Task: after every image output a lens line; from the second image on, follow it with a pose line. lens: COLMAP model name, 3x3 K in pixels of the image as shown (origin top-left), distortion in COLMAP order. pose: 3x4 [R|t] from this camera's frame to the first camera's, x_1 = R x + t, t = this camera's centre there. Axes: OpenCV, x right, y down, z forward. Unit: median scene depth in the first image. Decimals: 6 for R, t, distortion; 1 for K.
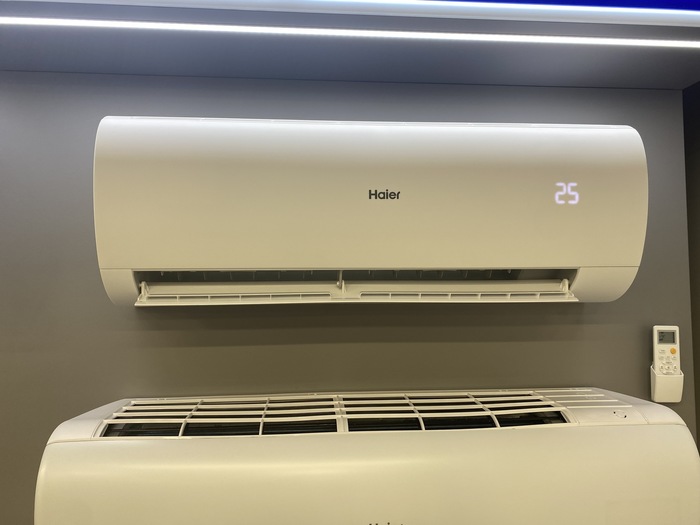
lens RADIAL K [[522.9, 0, 350.0], [0, 522.9, 262.5], [0, 0, 1]] dist [0.018519, -0.001043]
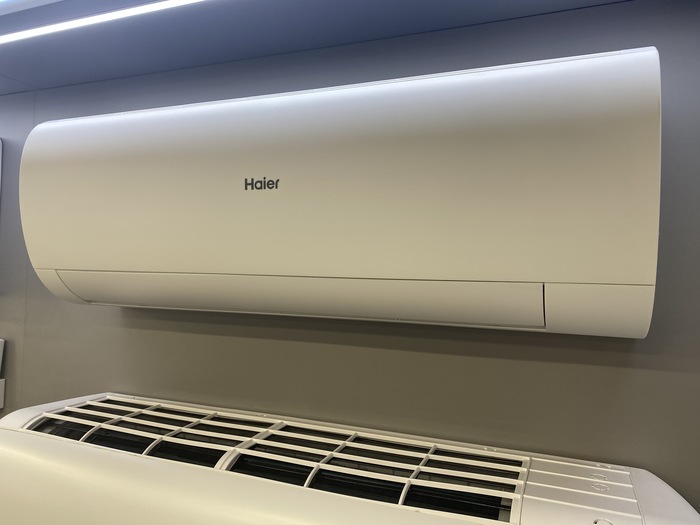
lens RADIAL K [[522.9, 0, 350.0], [0, 522.9, 262.5], [0, 0, 1]] dist [0.018519, -0.001043]
pose [[0.893698, 0.019305, -0.448253, 0.467278], [-0.013199, 0.999773, 0.016742, -0.021240], [0.448474, -0.009046, 0.893750, 0.295154]]
